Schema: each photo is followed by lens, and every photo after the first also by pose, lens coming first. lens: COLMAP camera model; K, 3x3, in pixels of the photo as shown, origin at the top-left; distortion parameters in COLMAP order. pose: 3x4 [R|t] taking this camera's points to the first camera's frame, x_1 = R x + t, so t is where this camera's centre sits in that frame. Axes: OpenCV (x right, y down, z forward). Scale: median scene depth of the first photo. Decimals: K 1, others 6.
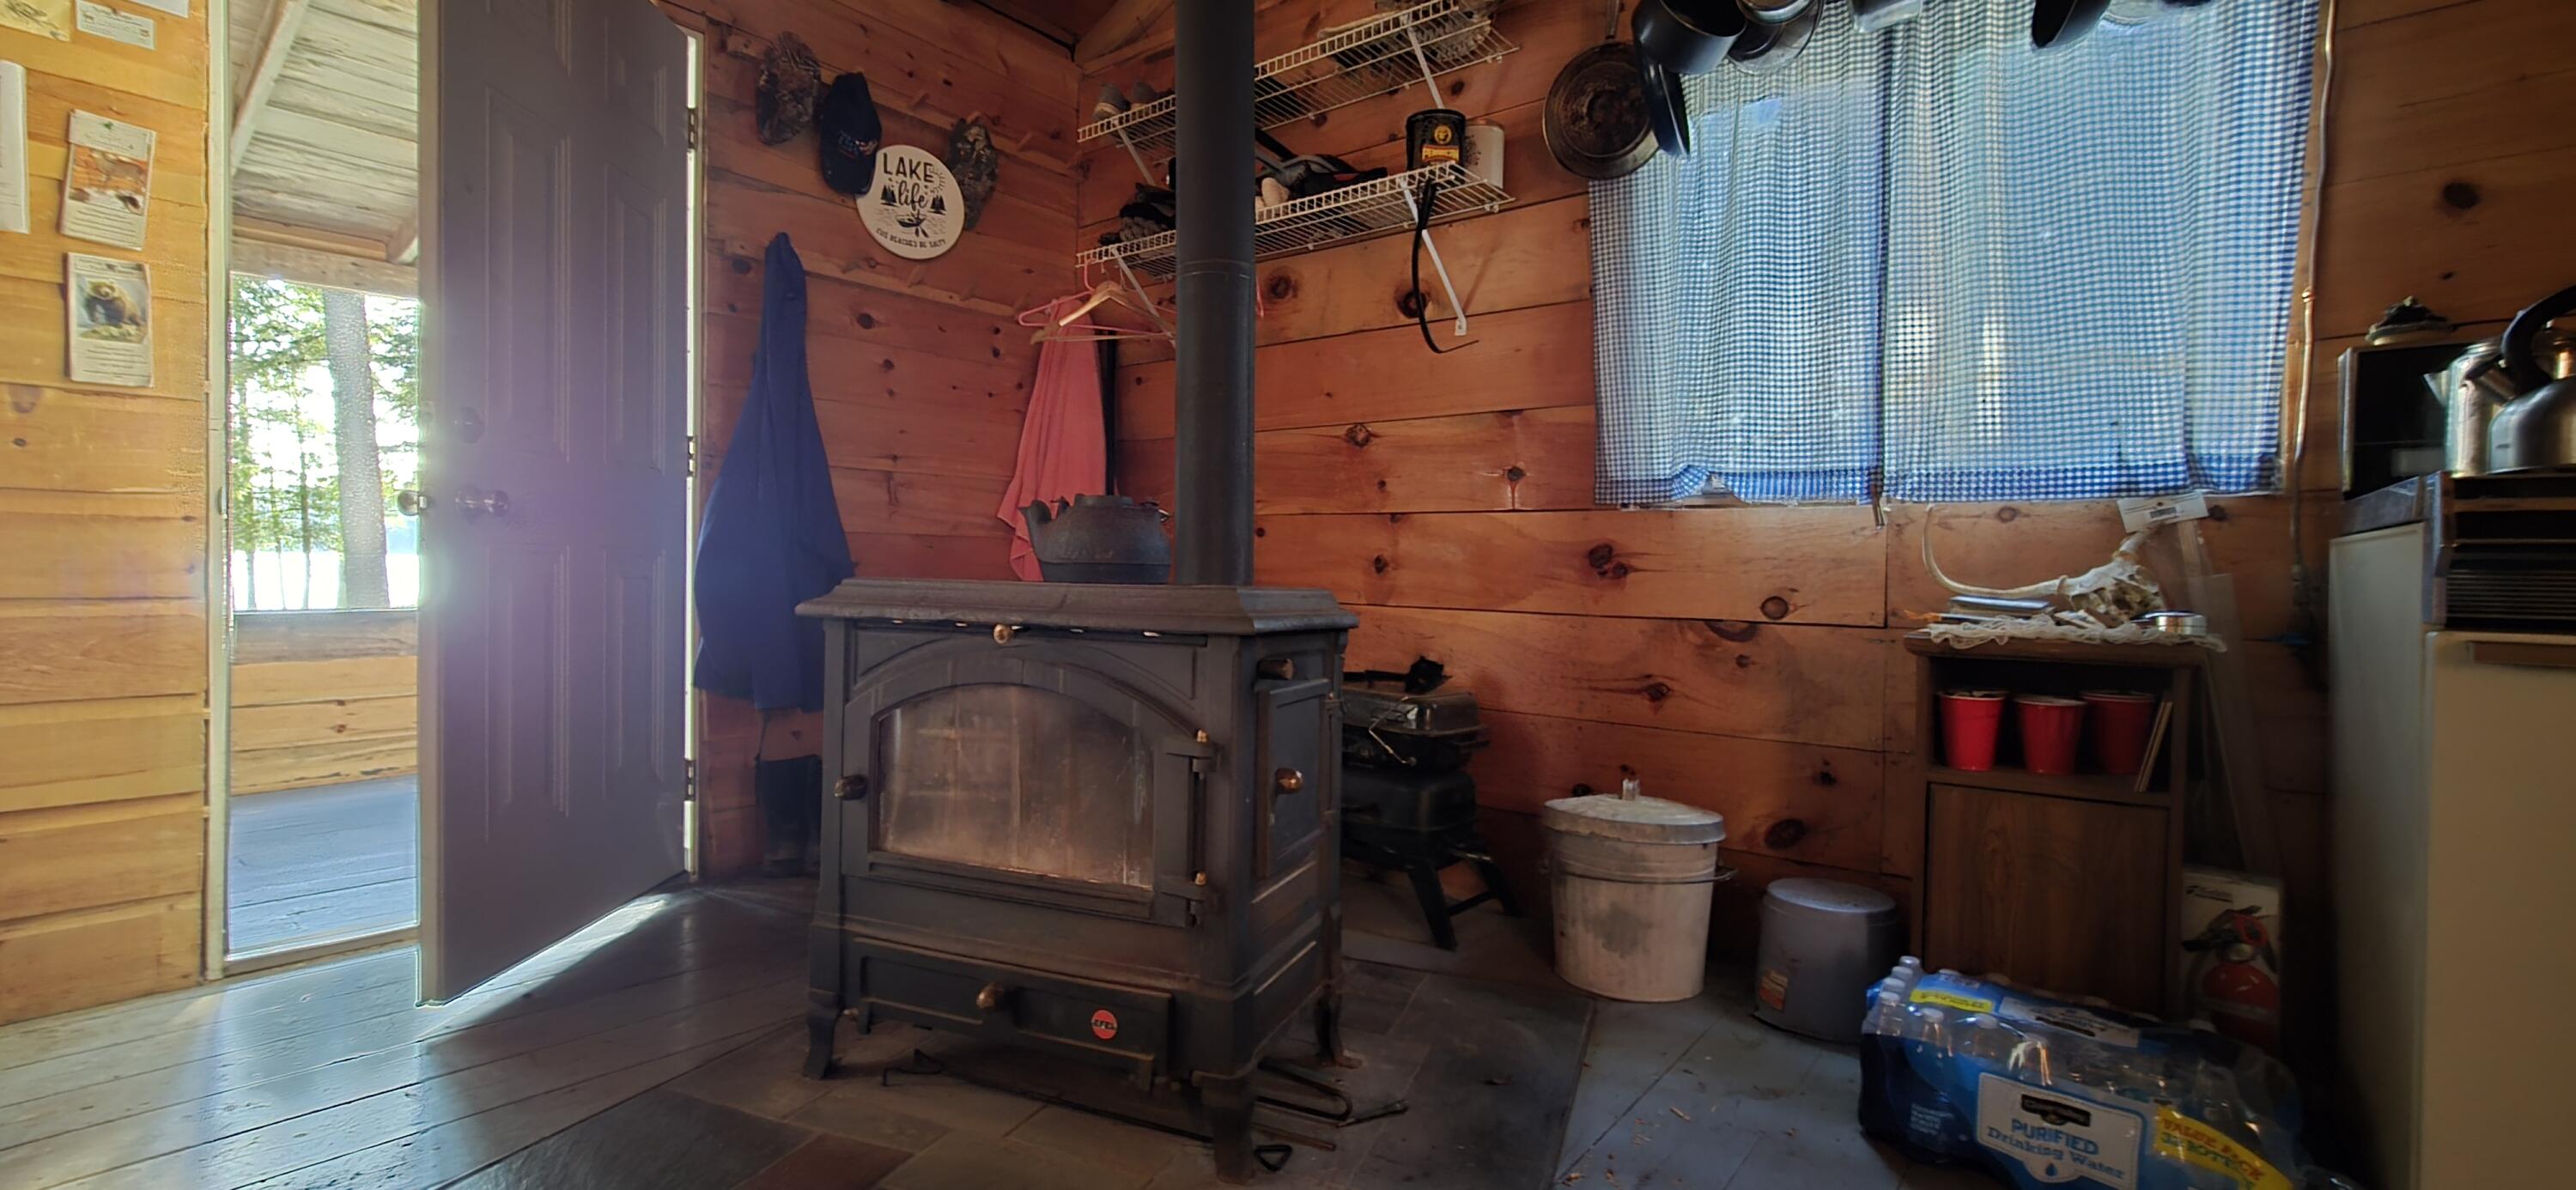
lens RADIAL K [[1089.9, 0, 1297.3], [0, 1089.9, 588.4], [0, 0, 1]] dist [-0.002209, -0.000130]
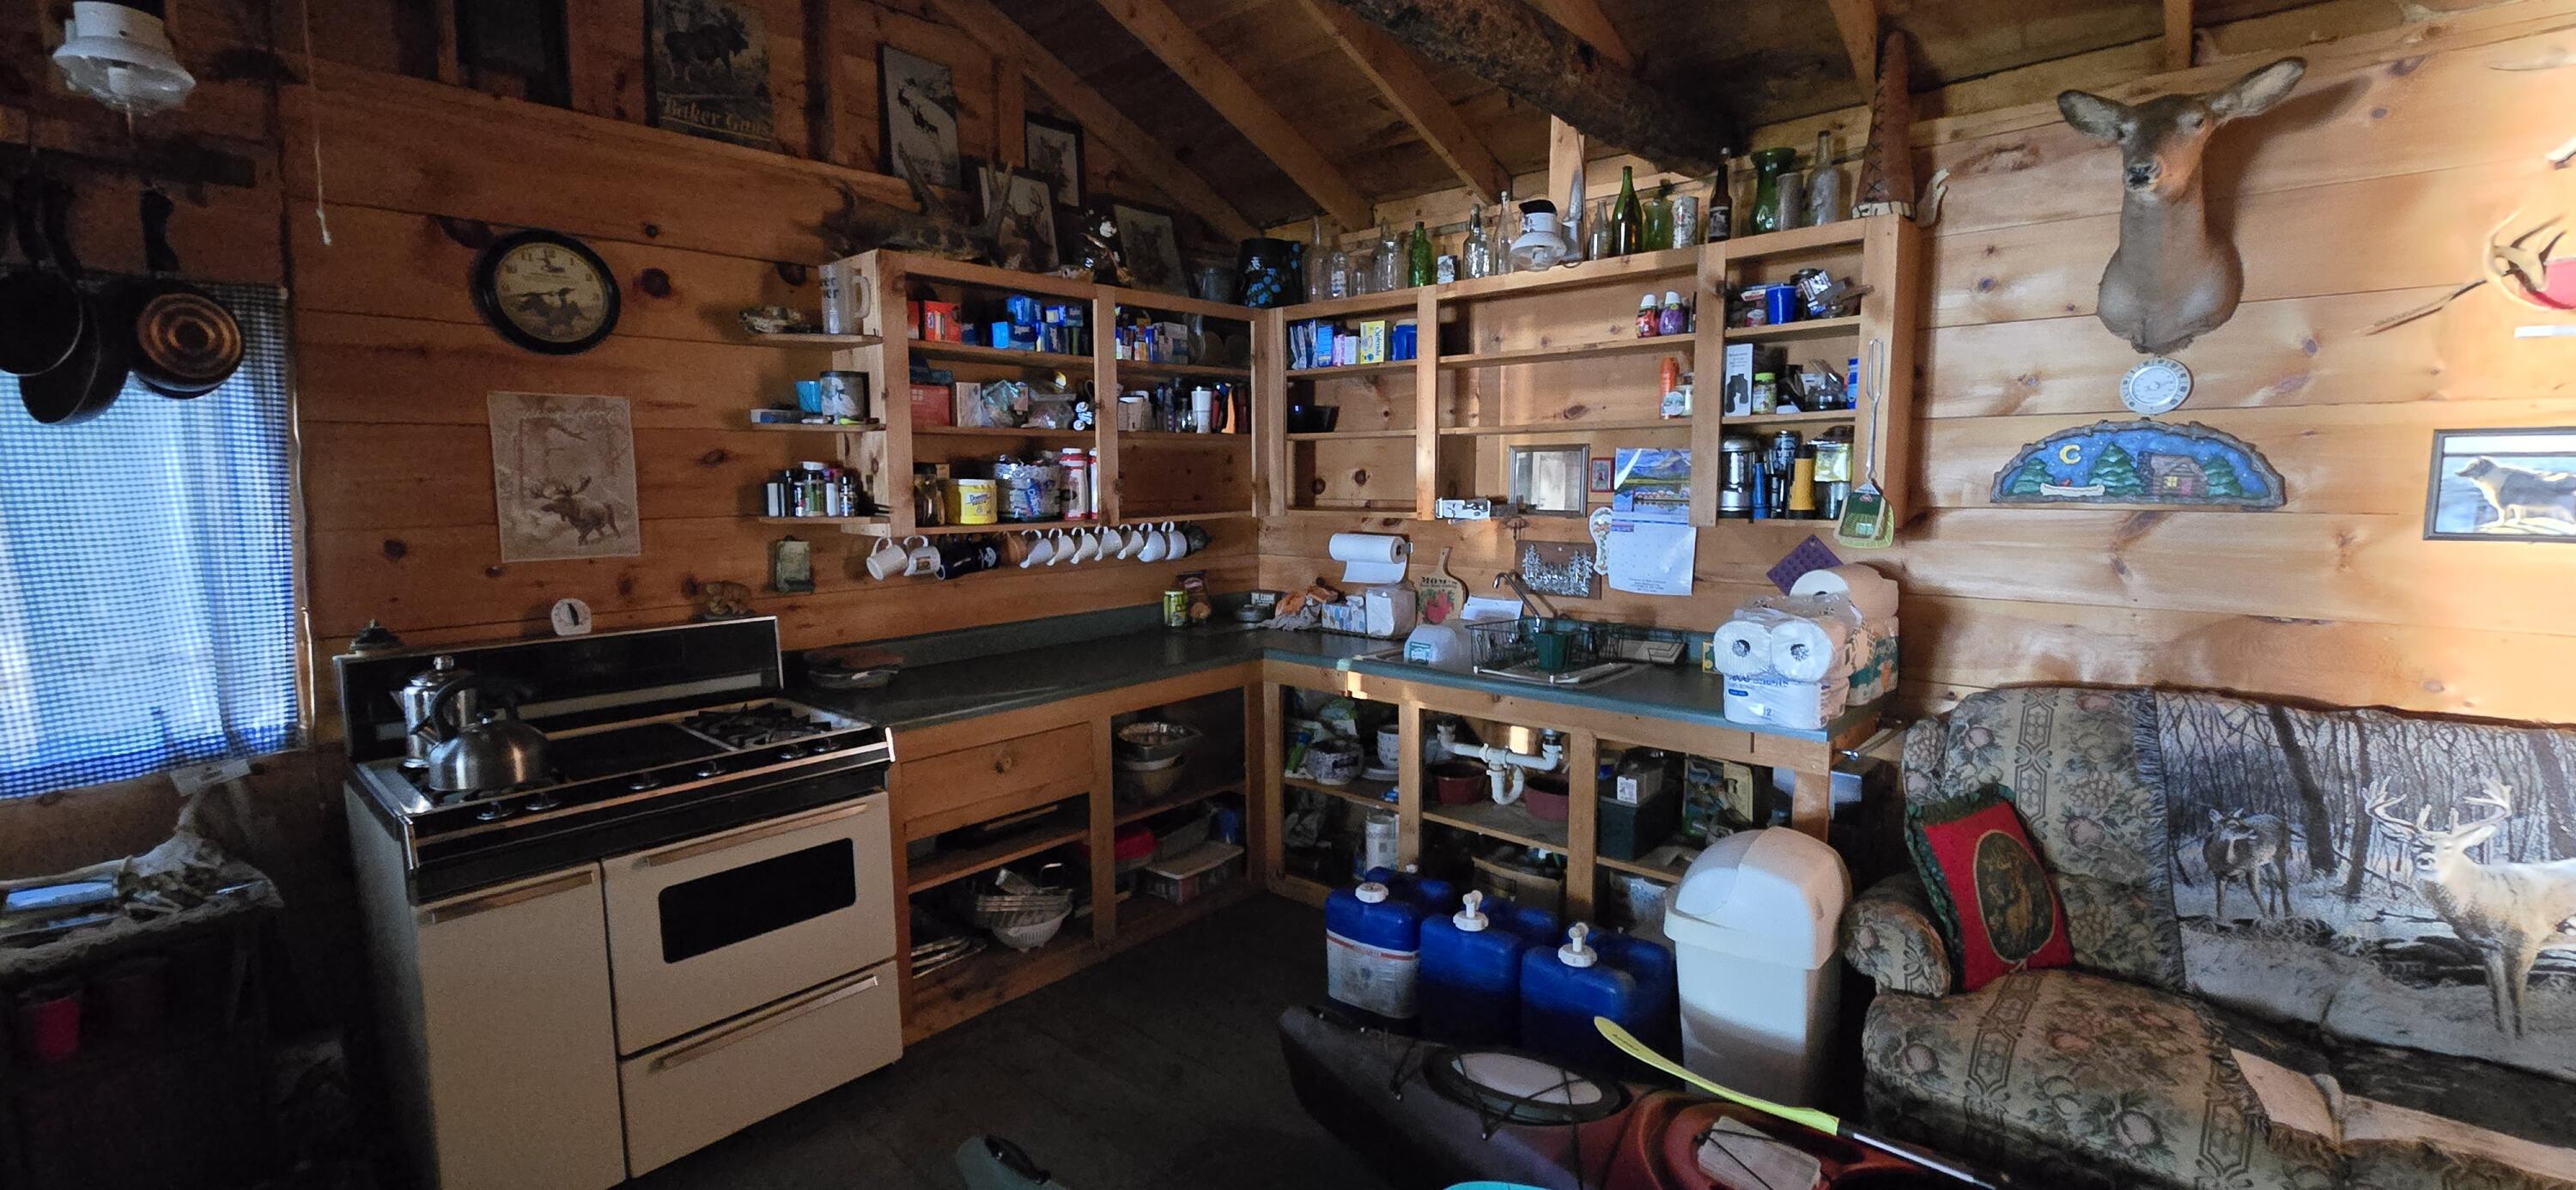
lens RADIAL K [[1075.6, 0, 1285.8], [0, 1075.6, 590.9], [0, 0, 1]] dist [-0.000359, 0.000129]
pose [[0.082203, -0.122200, 0.989095, -0.312843], [0.023028, 0.992422, 0.120697, -0.426108], [-0.996349, 0.012856, 0.084394, -0.351766]]
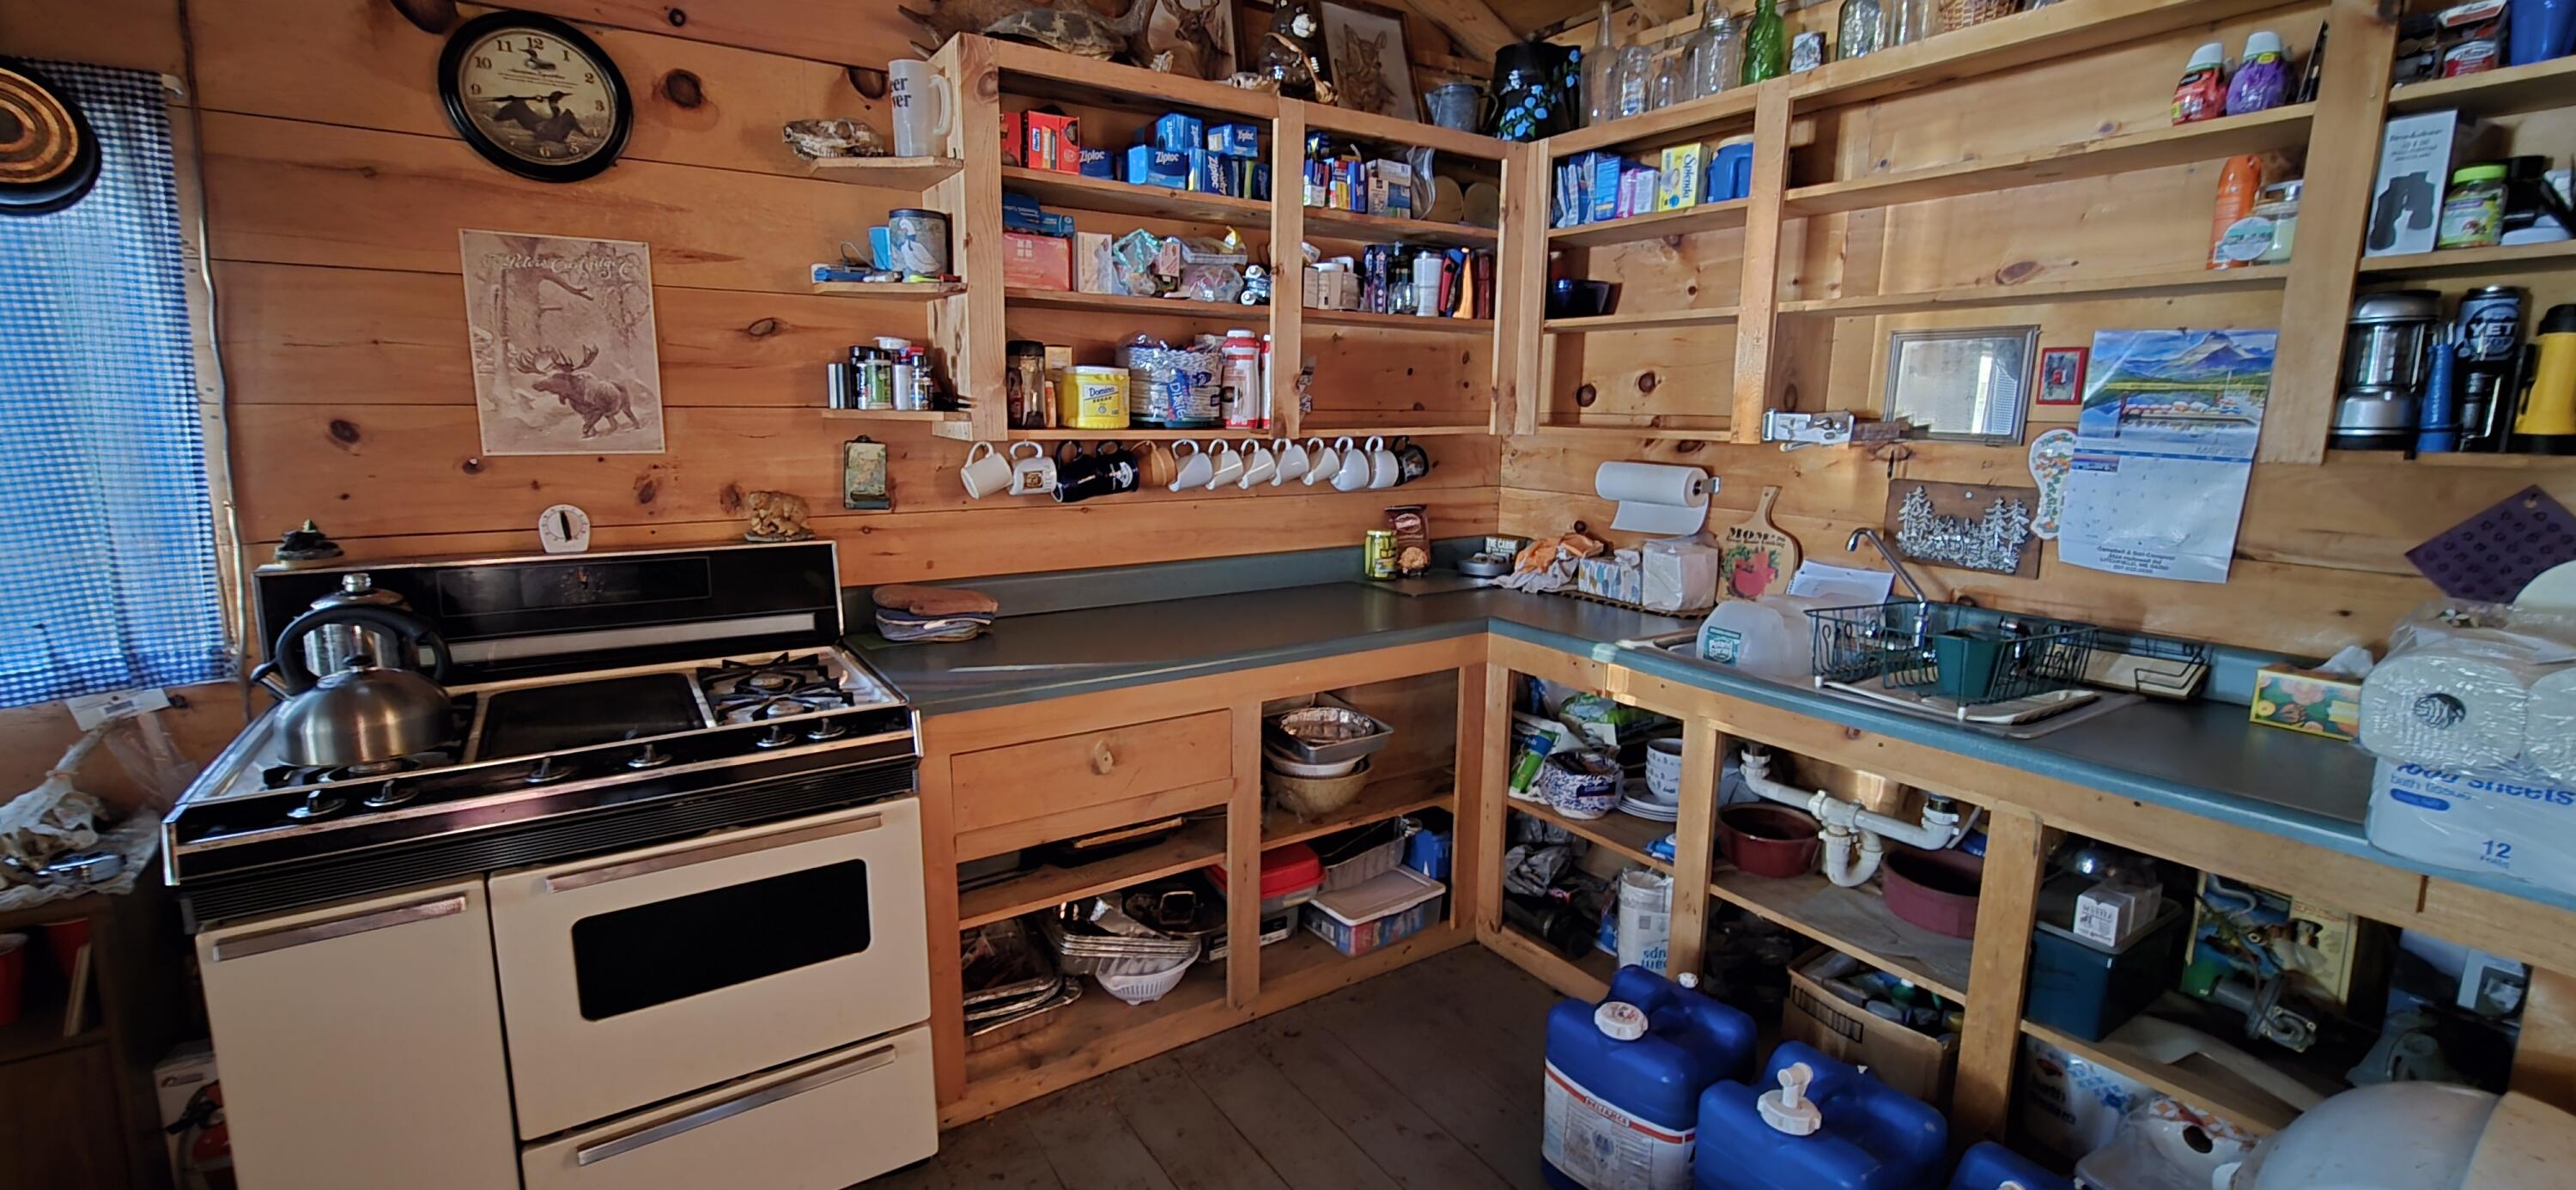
lens RADIAL K [[1089.9, 0, 1297.3], [0, 1089.9, 588.4], [0, 0, 1]] dist [-0.002209, -0.000130]
pose [[0.316361, -0.167364, 0.933758, 0.241485], [0.003688, 0.984524, 0.175213, -0.370344], [-0.948632, -0.051986, 0.312083, -0.348454]]
